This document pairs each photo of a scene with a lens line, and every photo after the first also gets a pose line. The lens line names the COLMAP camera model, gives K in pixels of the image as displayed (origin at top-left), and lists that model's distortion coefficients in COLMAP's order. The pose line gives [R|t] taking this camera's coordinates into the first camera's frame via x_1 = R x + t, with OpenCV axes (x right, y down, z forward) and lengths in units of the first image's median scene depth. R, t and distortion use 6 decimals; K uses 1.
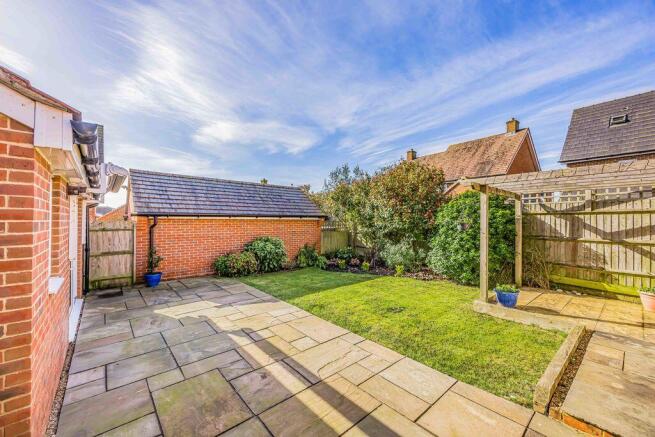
lens RADIAL K [[258.2, 0, 330.1], [0, 258.2, 218.7], [0, 0, 1]] dist [-0.000496, 0.000030]
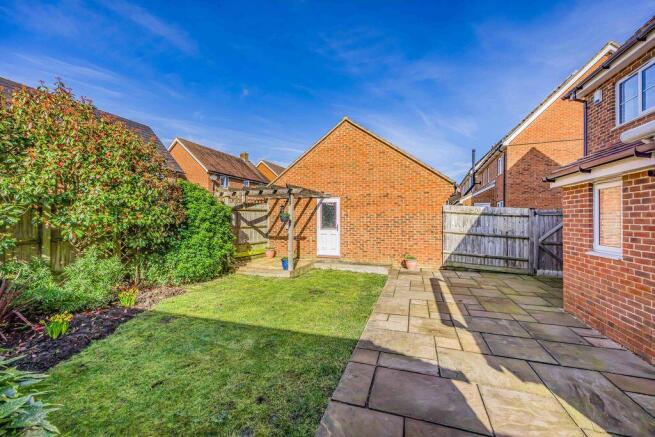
lens RADIAL K [[258.2, 0, 330.7], [0, 258.2, 217.2], [0, 0, 1]] dist [-0.000496, 0.000030]
pose [[-0.512912, 0.001871, 0.858439, -0.747483], [-0.001874, 0.999993, -0.003300, 0.029986], [-0.858439, -0.003301, -0.512905, 1.508553]]
